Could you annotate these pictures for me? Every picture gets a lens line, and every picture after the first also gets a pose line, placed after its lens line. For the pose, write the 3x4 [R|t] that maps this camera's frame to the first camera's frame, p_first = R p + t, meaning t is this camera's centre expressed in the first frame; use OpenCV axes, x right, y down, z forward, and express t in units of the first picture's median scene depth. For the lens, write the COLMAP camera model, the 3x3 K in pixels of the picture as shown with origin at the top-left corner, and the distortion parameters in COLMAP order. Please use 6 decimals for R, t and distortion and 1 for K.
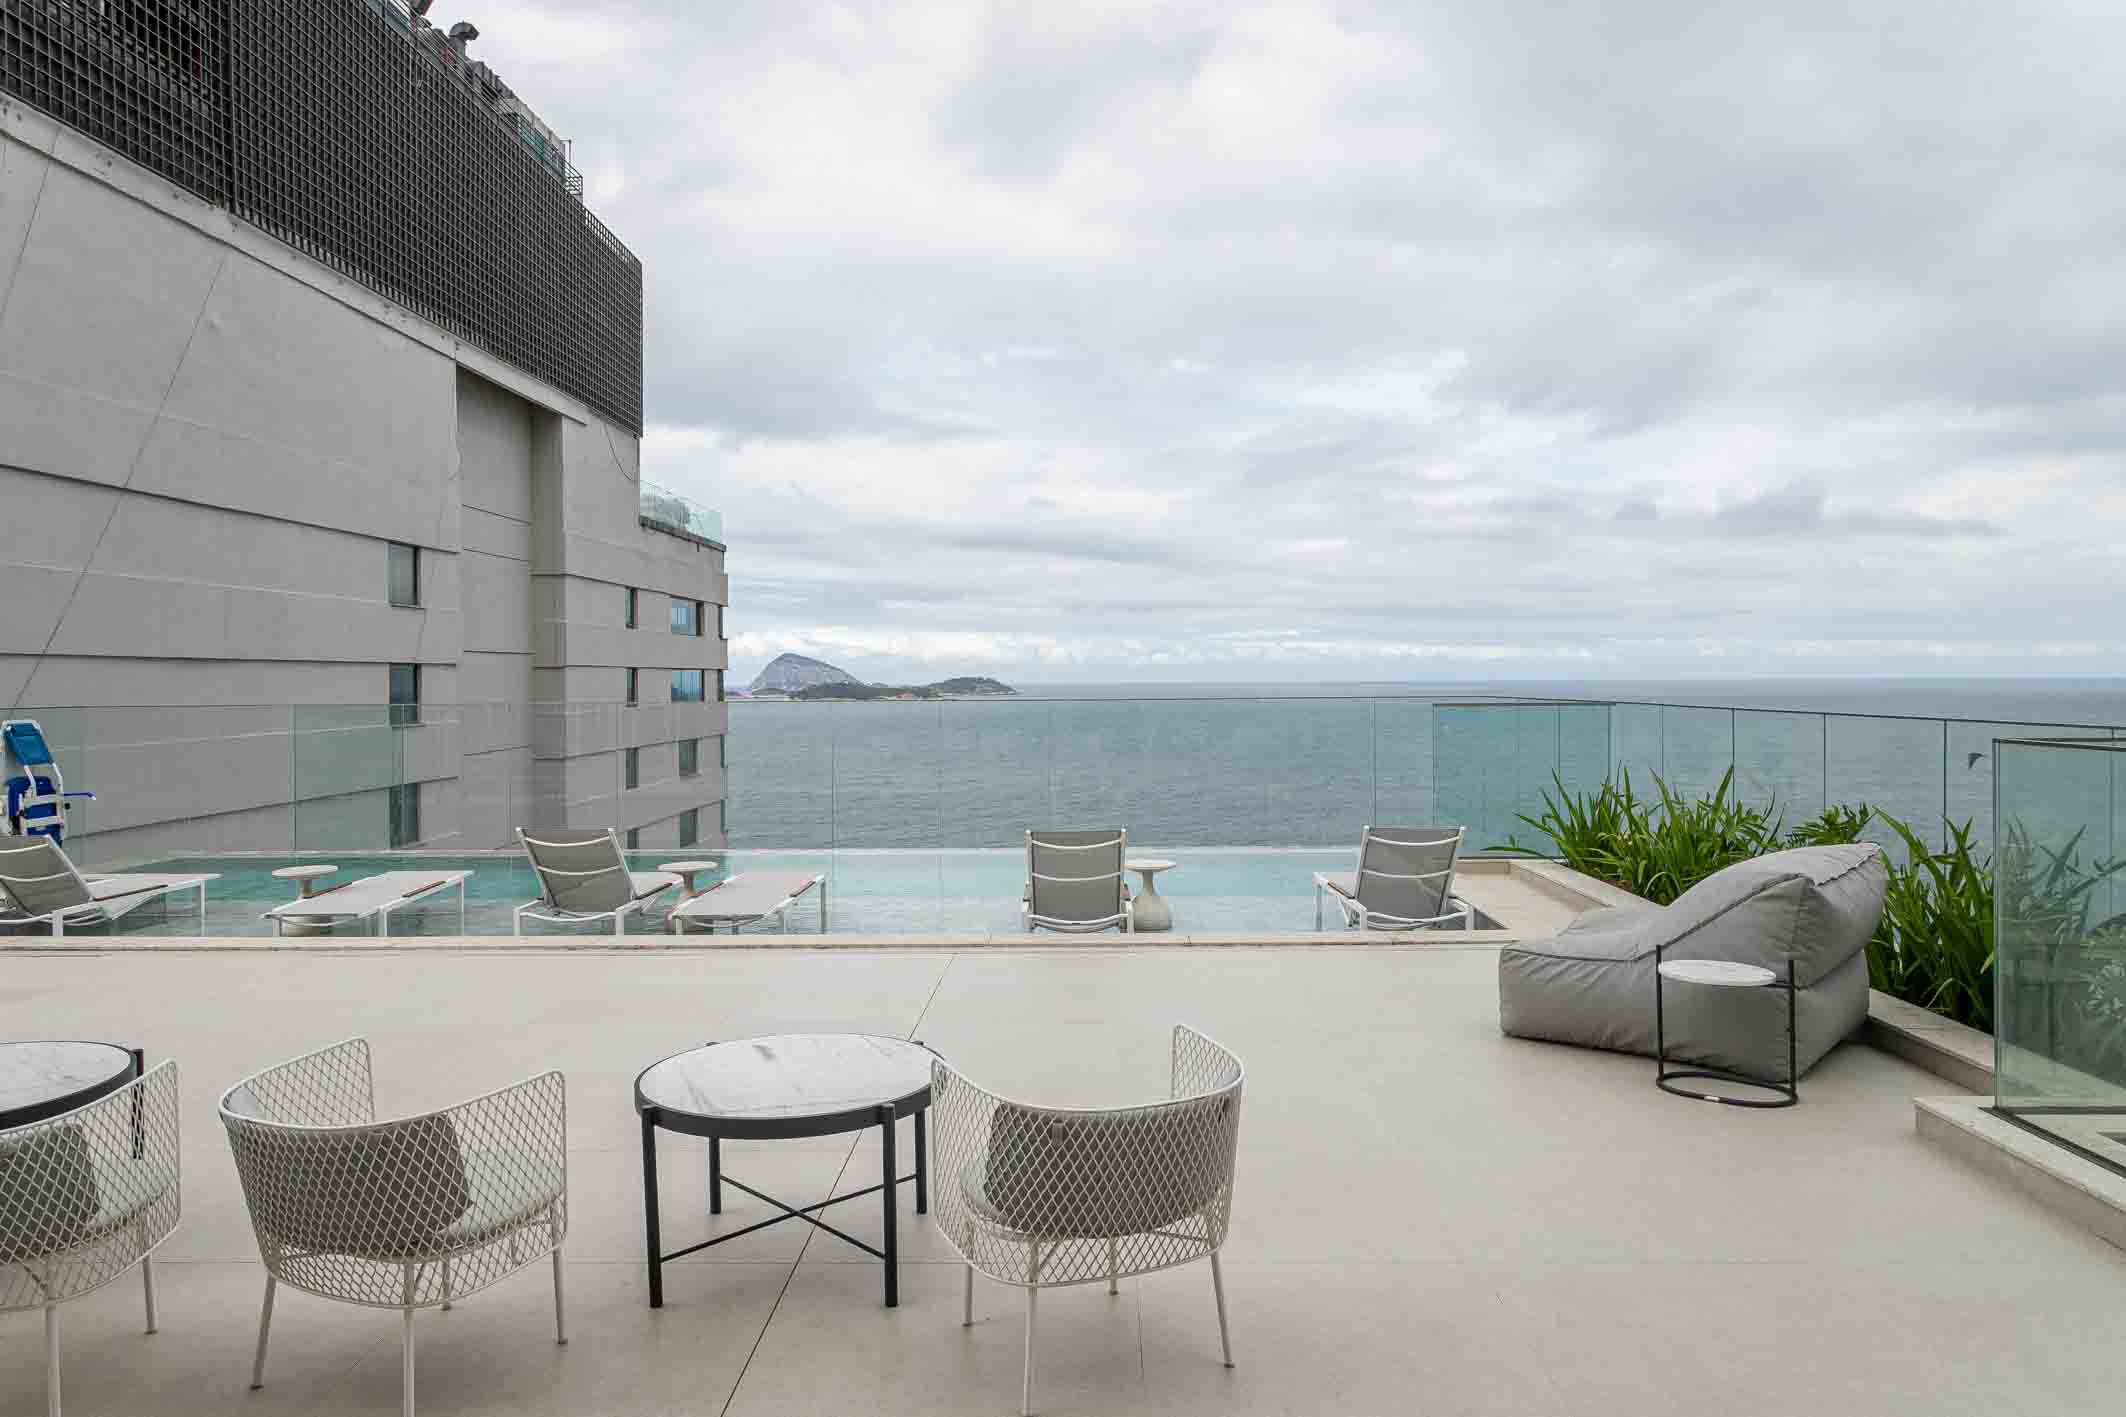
lens RADIAL K [[1491.2, 0, 1056.7], [0, 1491.2, 711.3], [0, 0, 1]] dist [0.028879, 0.001141]
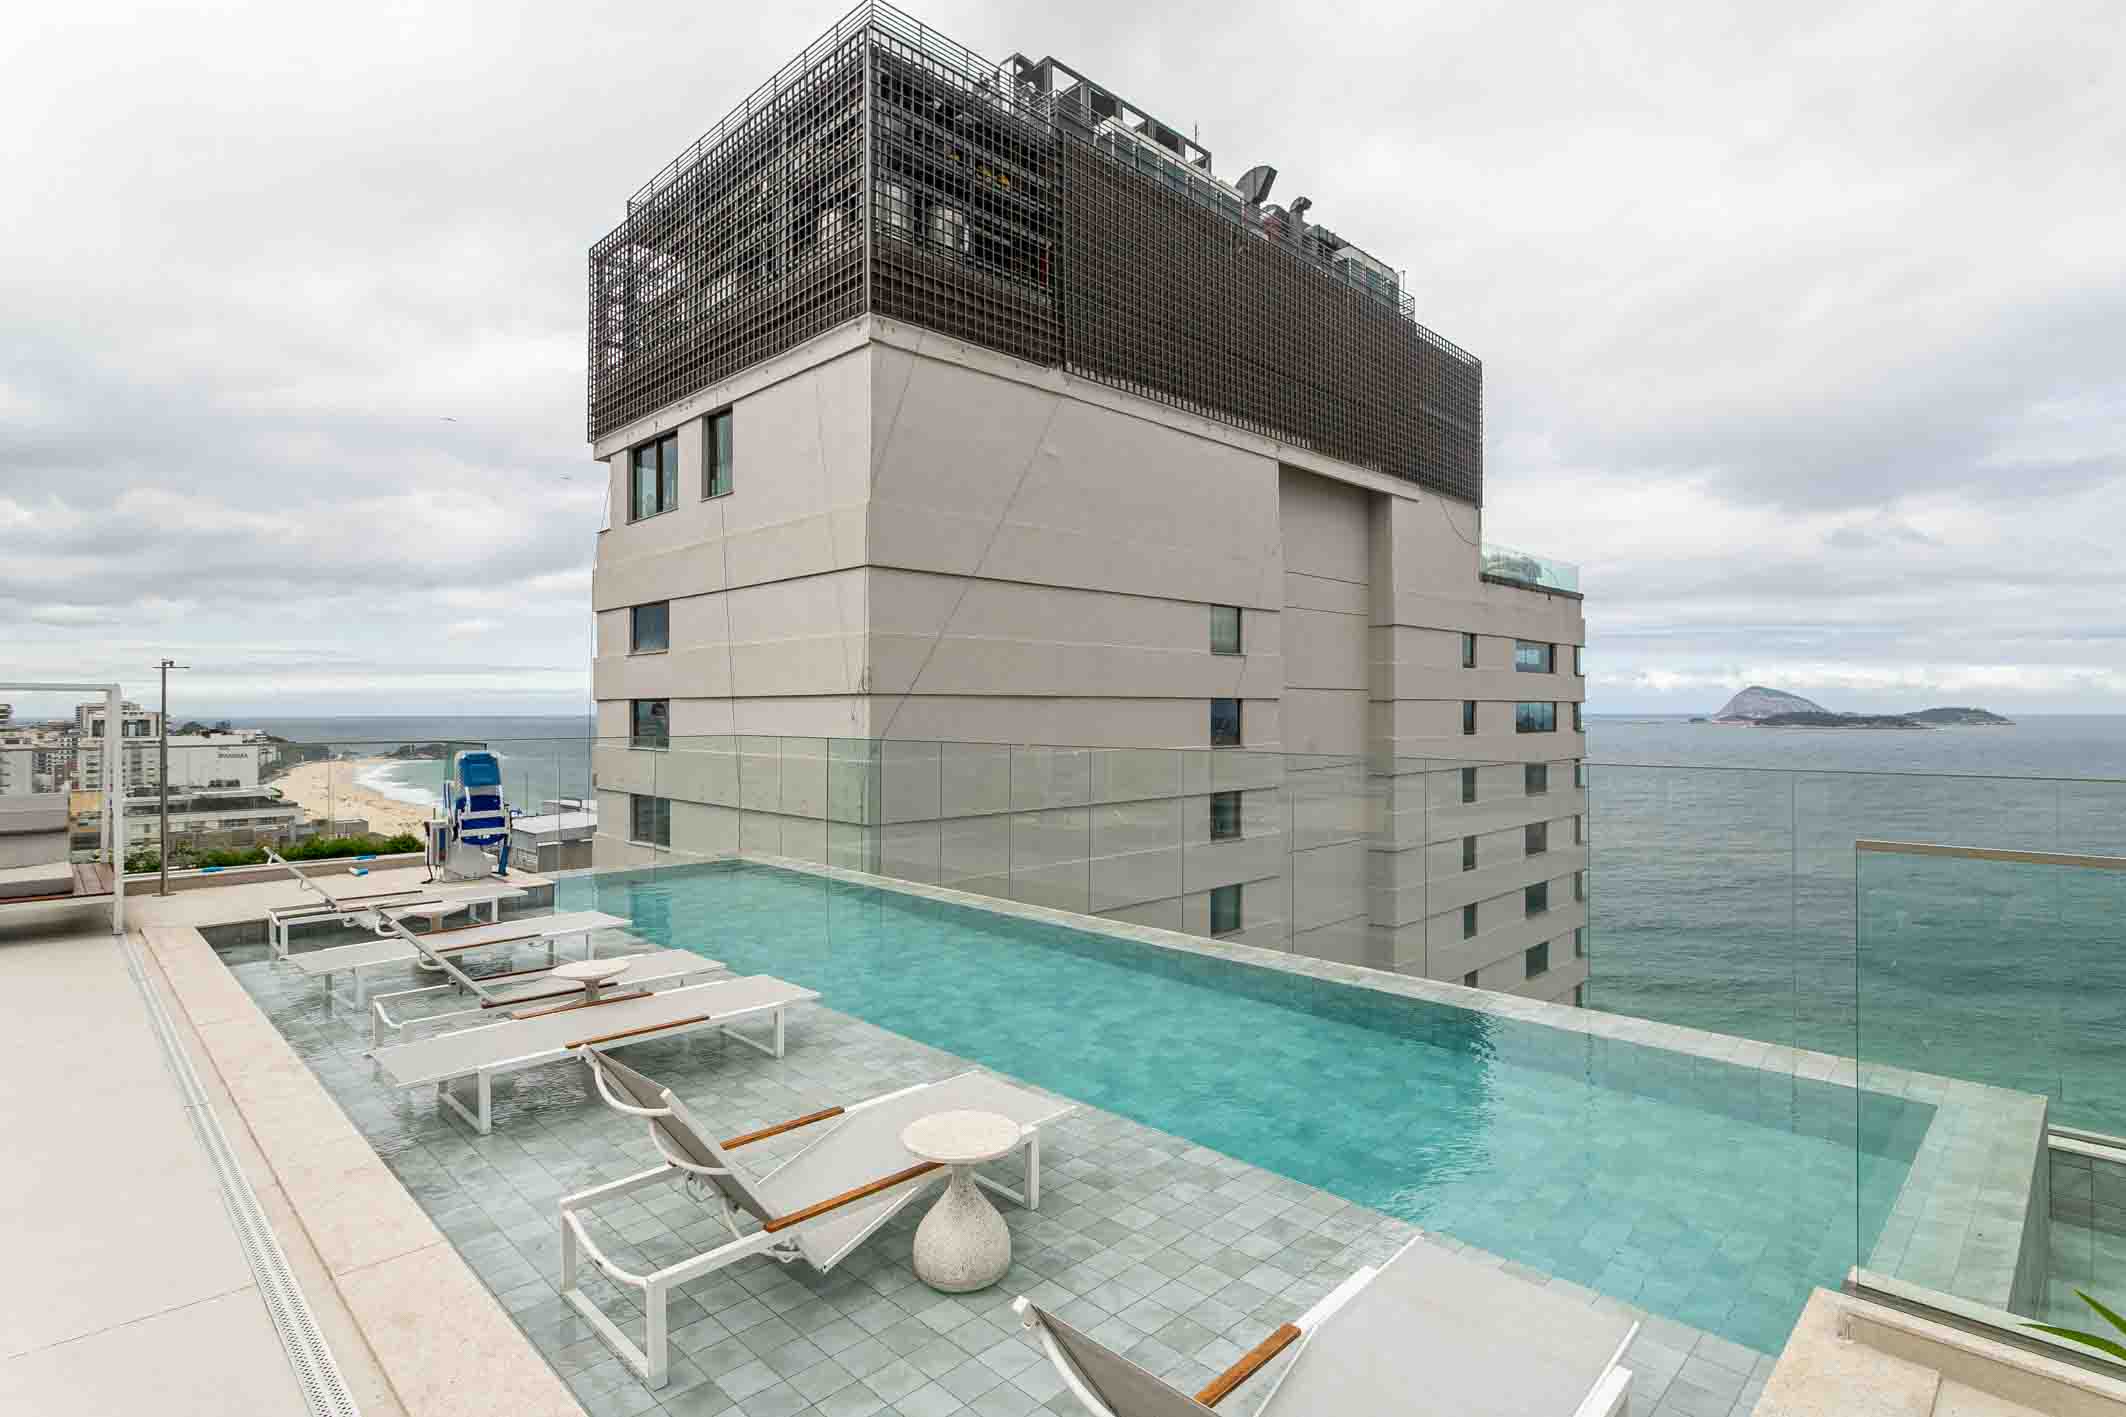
lens RADIAL K [[1054.6, 0, 1060.4], [0, 1054.6, 711.5], [0, 0, 1]] dist [-0.000385, 0.000820]
pose [[0.718906, 0.006988, -0.695072, 0.061561], [-0.018973, 0.999774, -0.009573, -0.006062], [0.694849, 0.020069, 0.718876, 0.161445]]
